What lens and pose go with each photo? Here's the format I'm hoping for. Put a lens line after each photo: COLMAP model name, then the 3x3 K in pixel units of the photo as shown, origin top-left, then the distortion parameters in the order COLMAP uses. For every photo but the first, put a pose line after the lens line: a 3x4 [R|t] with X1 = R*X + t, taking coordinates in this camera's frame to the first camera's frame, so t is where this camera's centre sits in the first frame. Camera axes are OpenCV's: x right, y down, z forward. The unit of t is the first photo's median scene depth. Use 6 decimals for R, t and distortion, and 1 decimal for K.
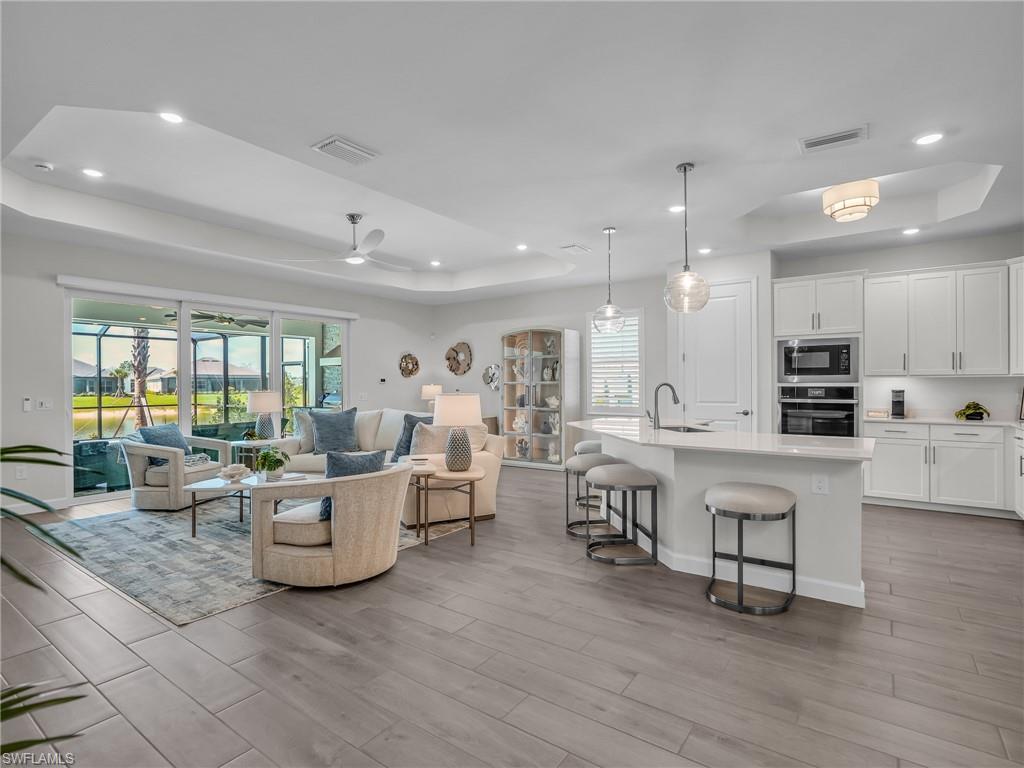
lens RADIAL K [[507.0, 0, 514.4], [0, 507.0, 386.6], [0, 0, 1]] dist [0.002934, 0.000315]
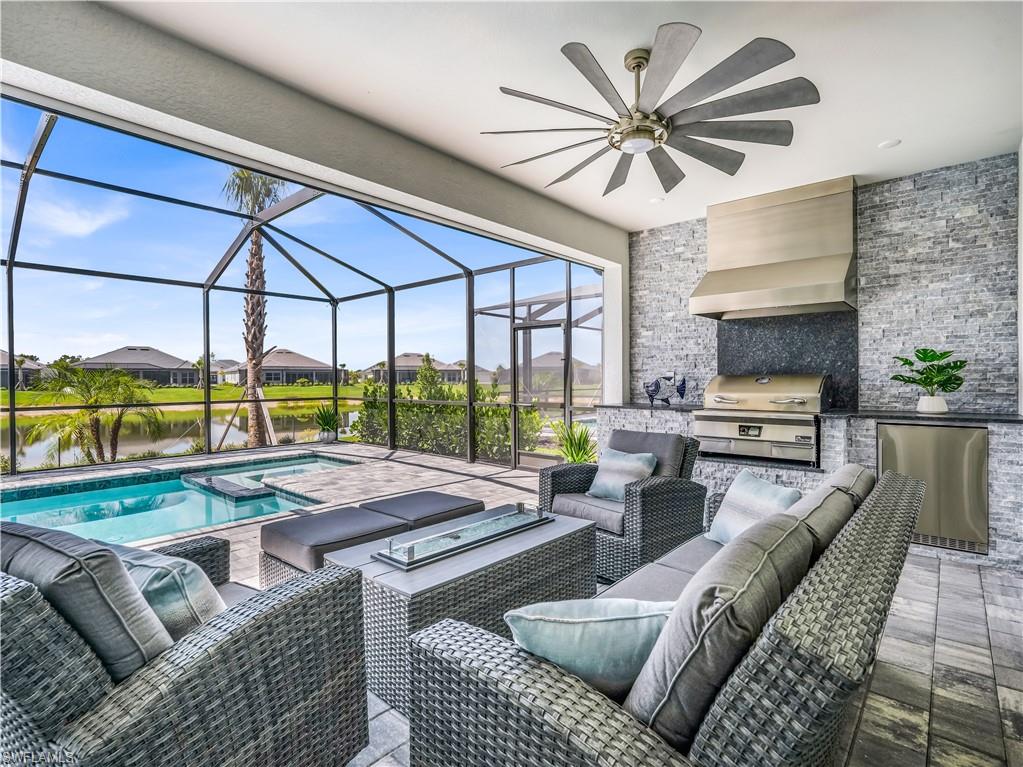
lens RADIAL K [[505.9, 0, 510.2], [0, 505.9, 382.5], [0, 0, 1]] dist [-0.000878, -0.000073]
pose [[0.994661, -0.004083, -0.103113, -0.324215], [0.004985, 0.999952, 0.008486, 0.010192], [0.103073, -0.008955, 0.994633, 0.357822]]
